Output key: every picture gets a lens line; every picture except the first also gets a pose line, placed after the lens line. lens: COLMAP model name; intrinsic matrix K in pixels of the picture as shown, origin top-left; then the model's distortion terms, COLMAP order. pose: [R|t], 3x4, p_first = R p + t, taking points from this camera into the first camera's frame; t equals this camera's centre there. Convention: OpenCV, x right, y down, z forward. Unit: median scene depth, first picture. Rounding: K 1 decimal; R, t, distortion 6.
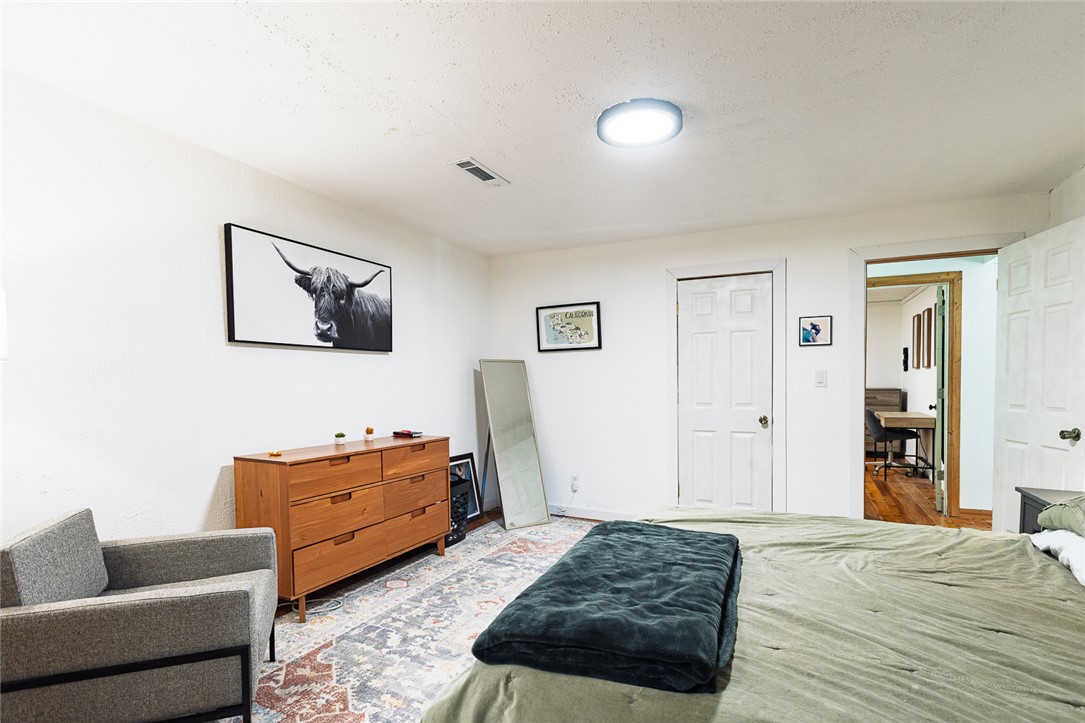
lens RADIAL K [[538.1, 0, 544.5], [0, 538.1, 401.5], [0, 0, 1]] dist [-0.000607, -0.000102]
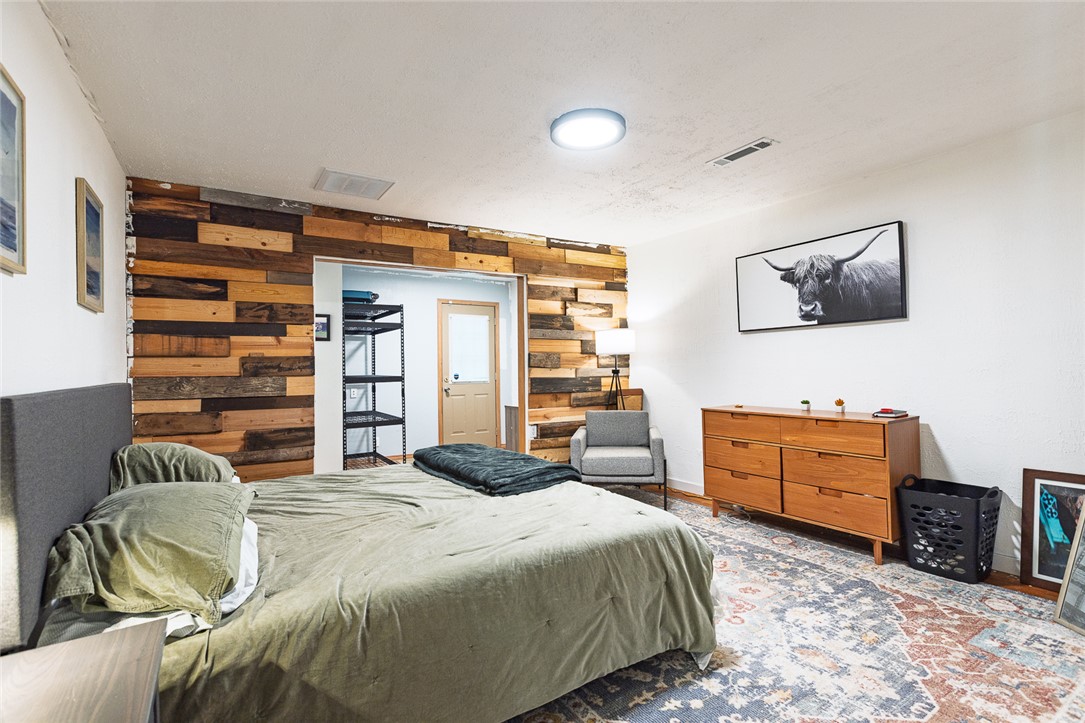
lens RADIAL K [[503.9, 0, 542.5], [0, 503.9, 361.5], [0, 0, 1]] dist [-0.001210, -0.000251]
pose [[-0.521909, 0.007055, -0.852972, 0.812036], [-0.006746, 0.999900, 0.012398, -0.032448], [0.852974, 0.012225, -0.521810, 1.064591]]
